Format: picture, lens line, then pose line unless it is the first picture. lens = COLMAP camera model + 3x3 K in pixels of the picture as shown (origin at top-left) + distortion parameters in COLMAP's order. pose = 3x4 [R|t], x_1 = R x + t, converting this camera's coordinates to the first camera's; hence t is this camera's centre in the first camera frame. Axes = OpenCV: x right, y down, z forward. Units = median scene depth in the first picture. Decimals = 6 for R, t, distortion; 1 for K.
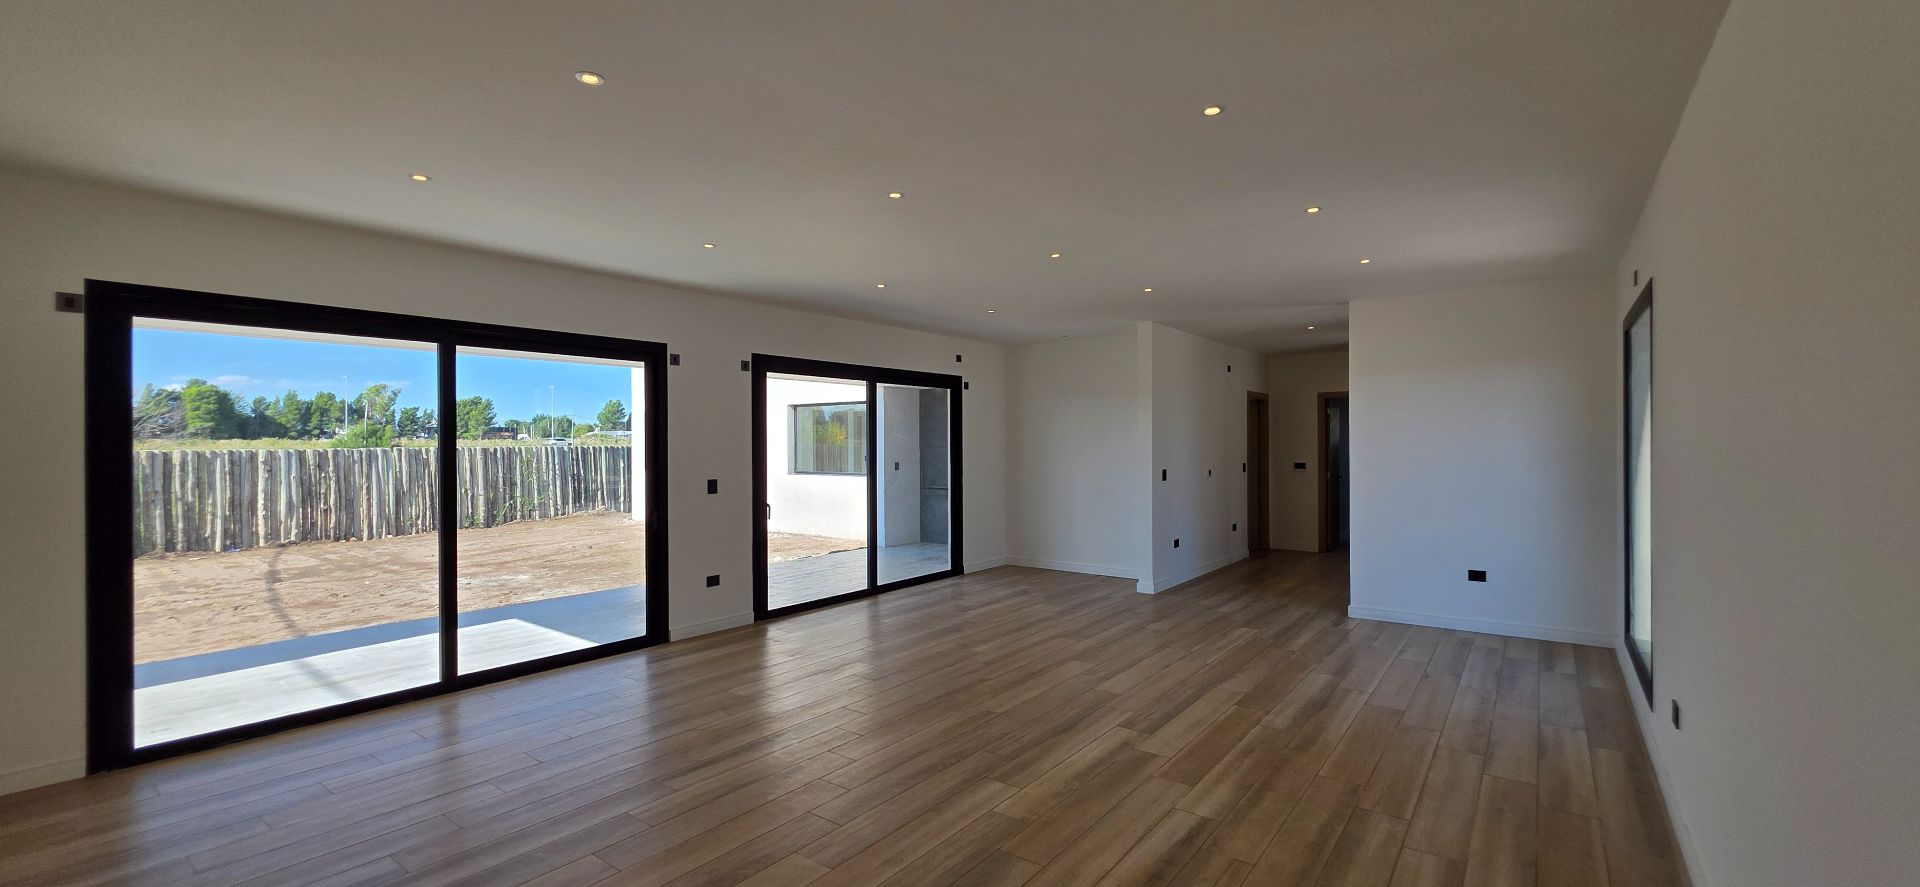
lens RADIAL K [[768.9, 0, 974.8], [0, 768.9, 443.4], [0, 0, 1]] dist [0.001496, 0.000045]
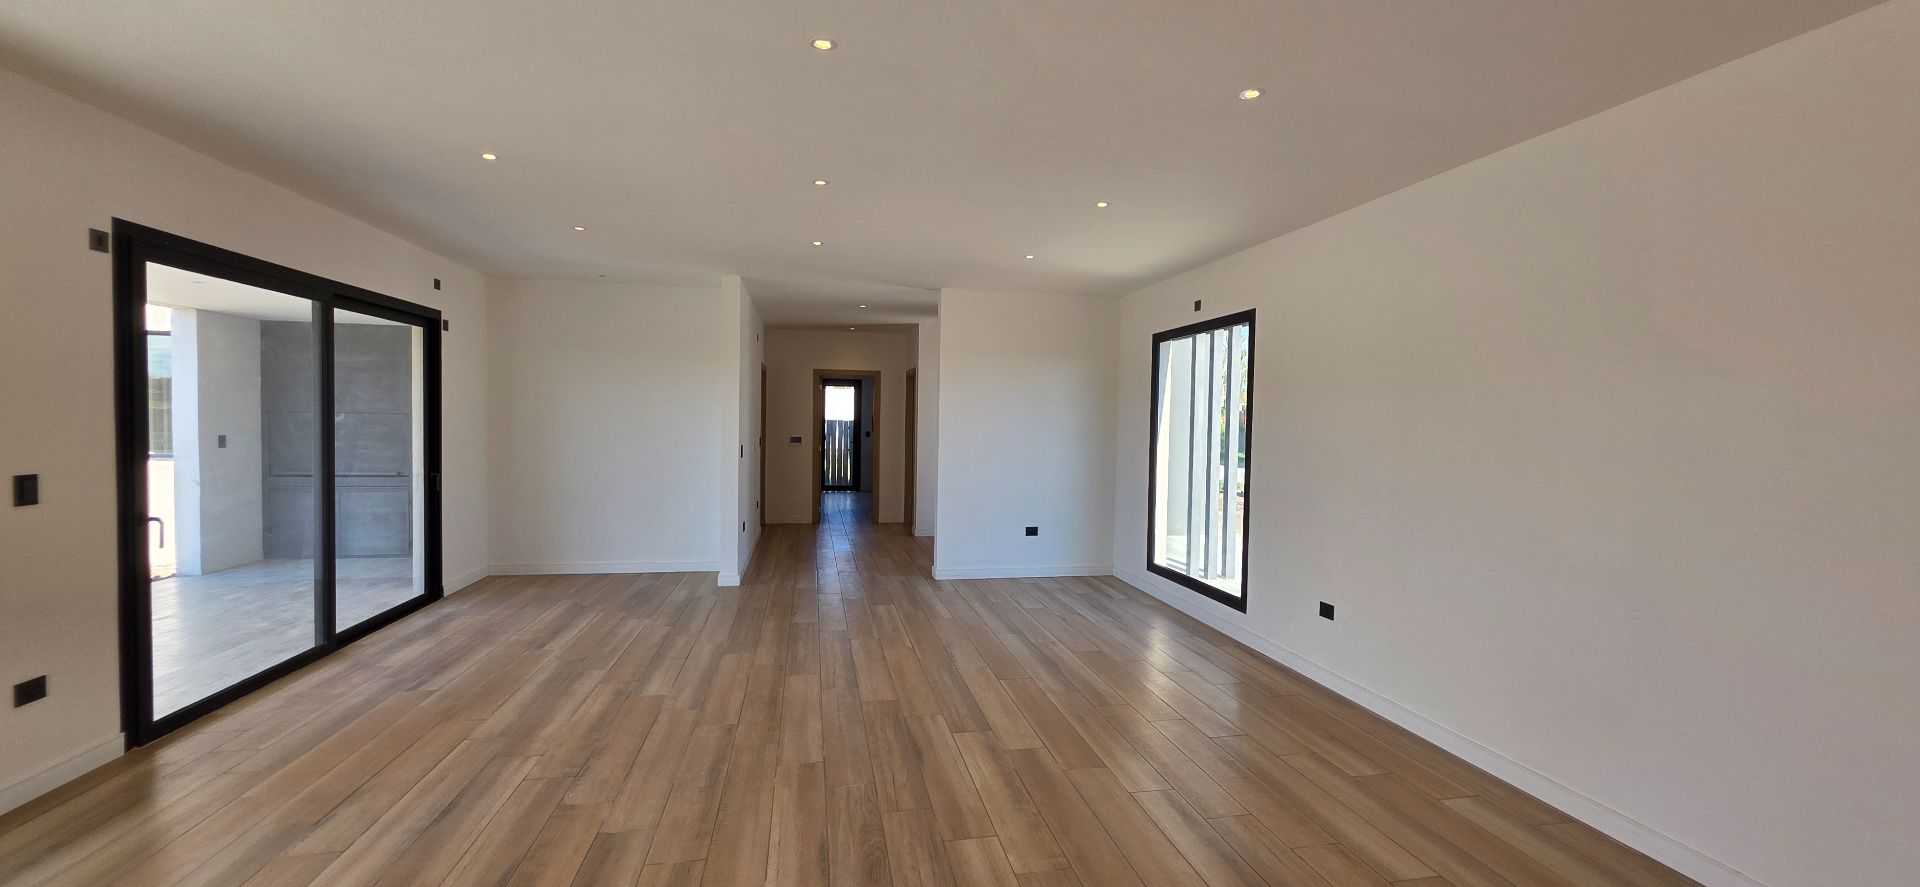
lens RADIAL K [[768.9, 0, 974.8], [0, 768.9, 443.4], [0, 0, 1]] dist [0.001496, 0.000045]
pose [[0.661580, -0.005532, 0.749854, -0.378278], [-0.021840, 0.999406, 0.026642, 0.003770], [-0.749556, -0.034003, 0.661067, 0.320970]]
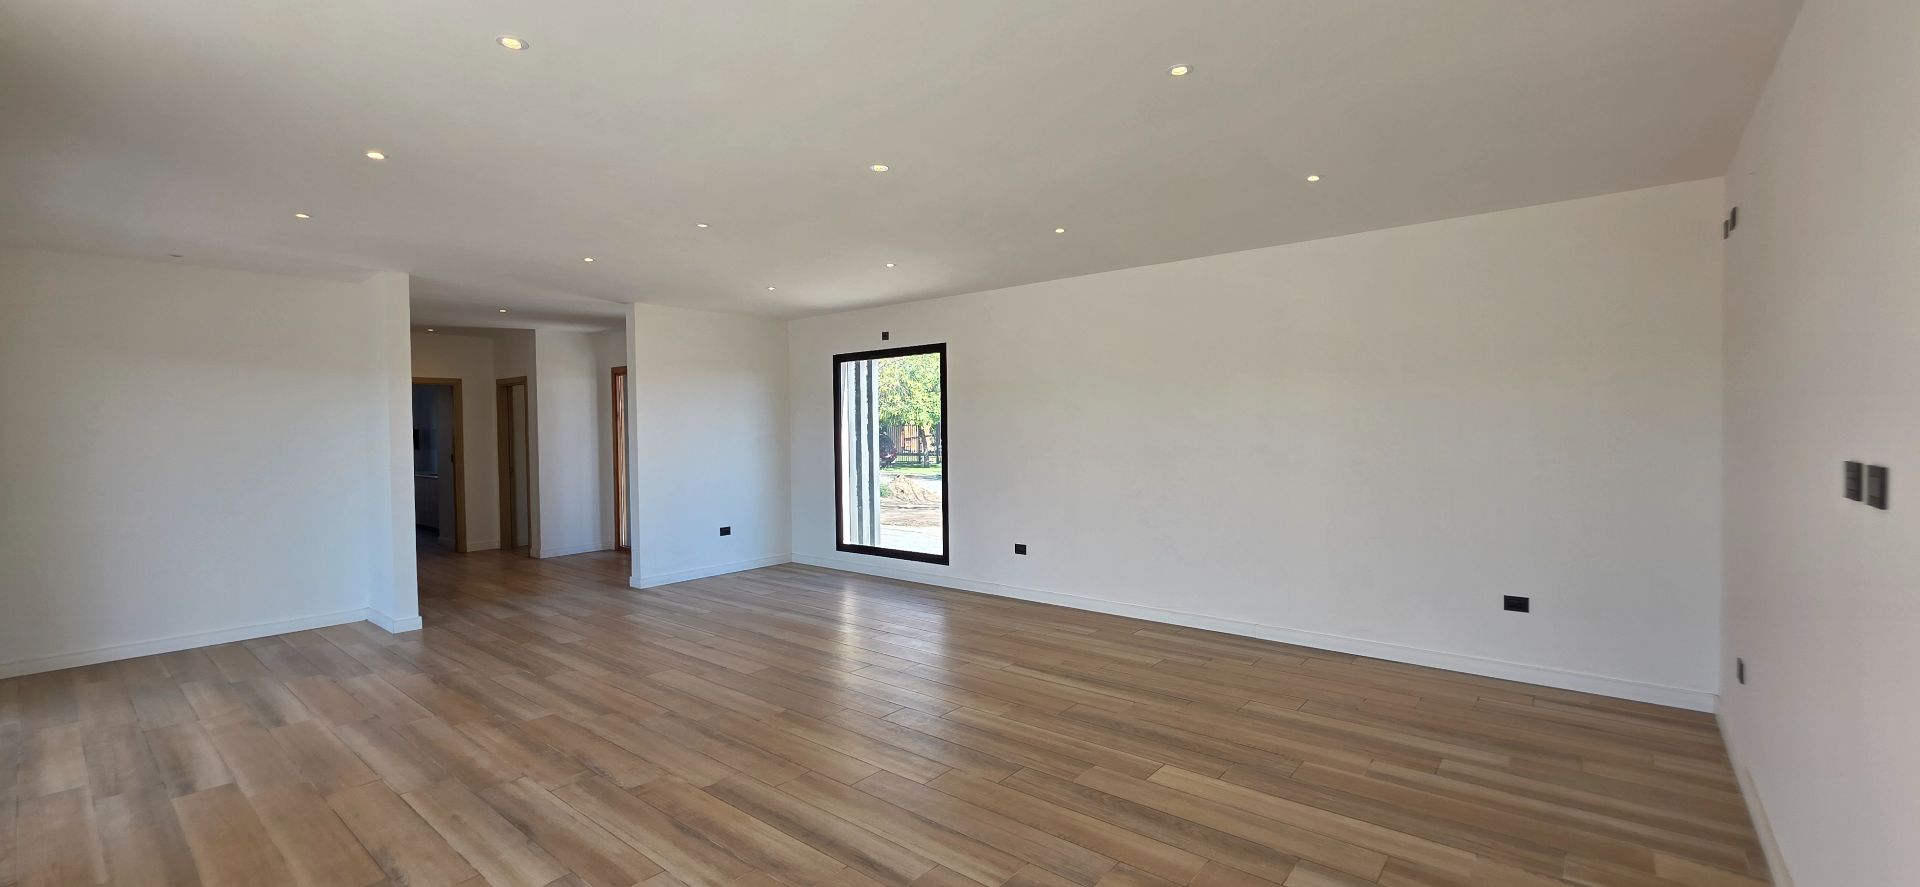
lens RADIAL K [[768.9, 0, 974.8], [0, 768.9, 443.4], [0, 0, 1]] dist [0.001496, 0.000045]
pose [[0.044707, -0.017922, 0.998839, -0.769870], [0.011324, 0.999784, 0.017432, 0.003798], [-0.998936, 0.010531, 0.044900, 0.608982]]
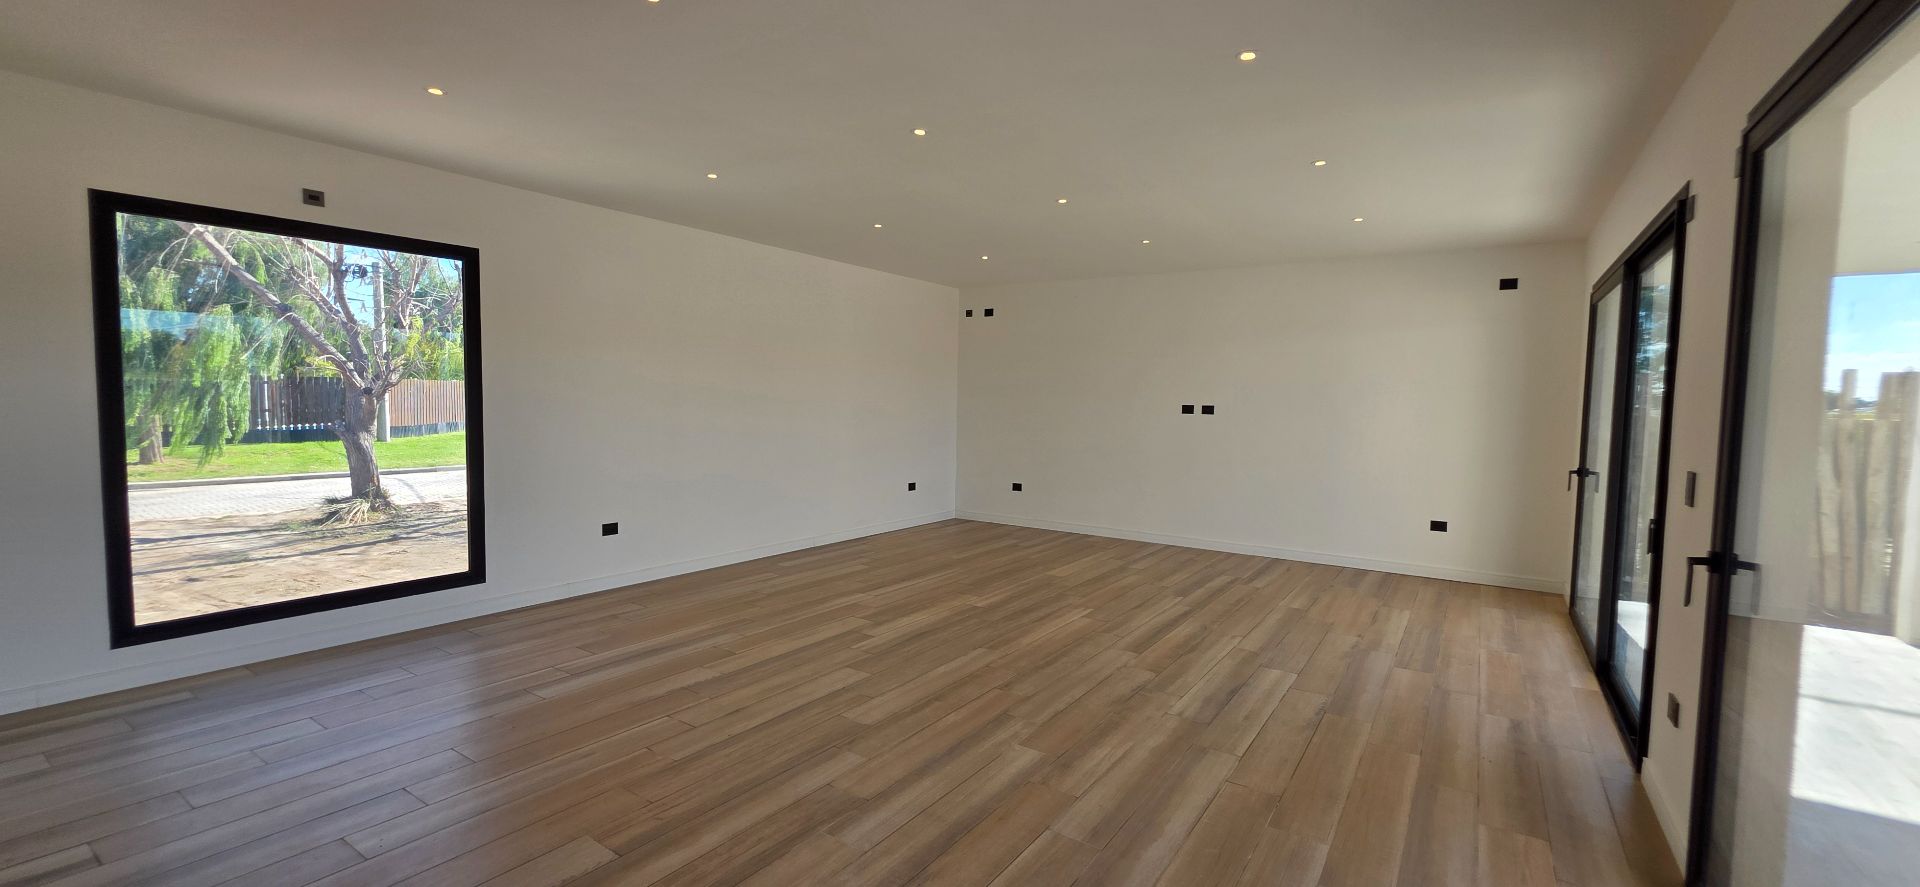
lens RADIAL K [[768.9, 0, 974.8], [0, 768.9, 443.4], [0, 0, 1]] dist [0.001496, 0.000045]
pose [[-0.998343, -0.011340, -0.056414, 0.085678], [-0.014630, 0.998196, 0.058238, 0.015781], [0.055651, 0.058967, -0.996708, 1.698614]]
